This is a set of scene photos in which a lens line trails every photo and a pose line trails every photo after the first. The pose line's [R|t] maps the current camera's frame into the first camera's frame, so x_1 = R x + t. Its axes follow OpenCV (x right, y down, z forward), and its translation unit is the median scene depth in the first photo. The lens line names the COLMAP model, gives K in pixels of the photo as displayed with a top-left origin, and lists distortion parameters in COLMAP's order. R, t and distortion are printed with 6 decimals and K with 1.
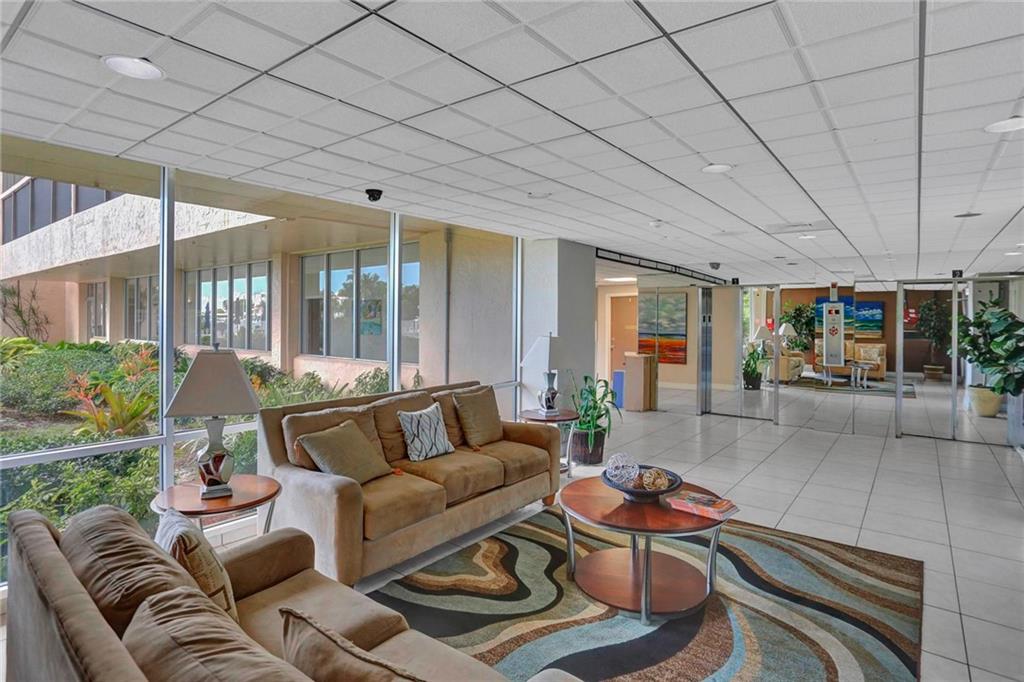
lens RADIAL K [[524.3, 0, 509.3], [0, 524.3, 333.9], [0, 0, 1]] dist [-0.037767, 0.023168]
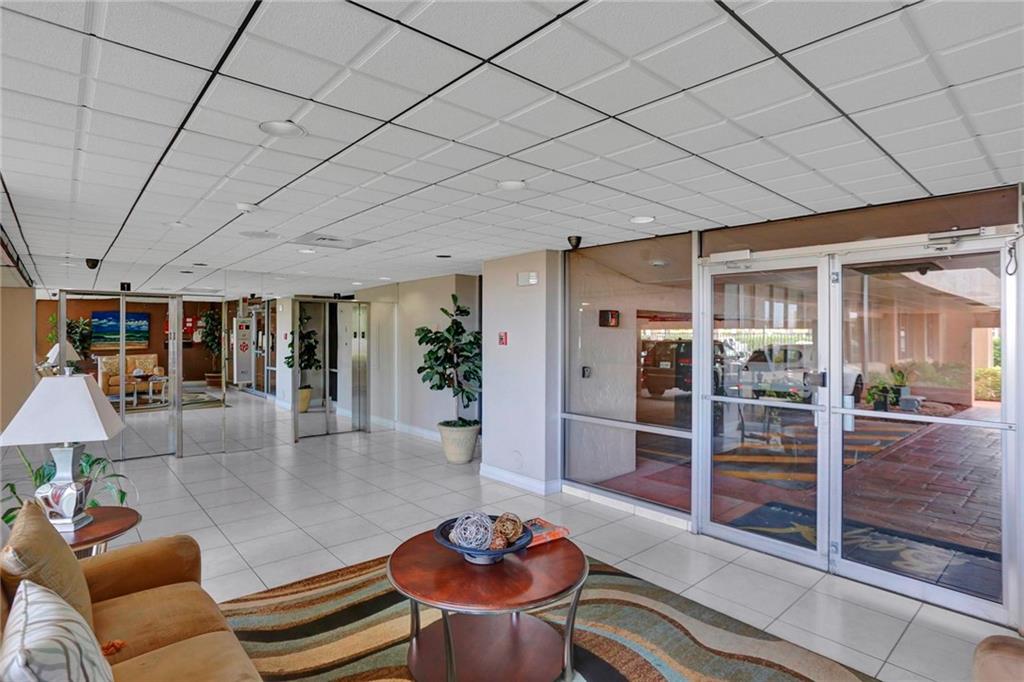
lens RADIAL K [[524.3, 0, 504.8], [0, 524.3, 336.3], [0, 0, 1]] dist [-0.037767, 0.023168]
pose [[0.193601, -0.007604, 0.981051, -0.111572], [0.021858, 0.999755, 0.003435, -0.007292], [-0.980837, 0.020779, 0.193720, 0.161546]]
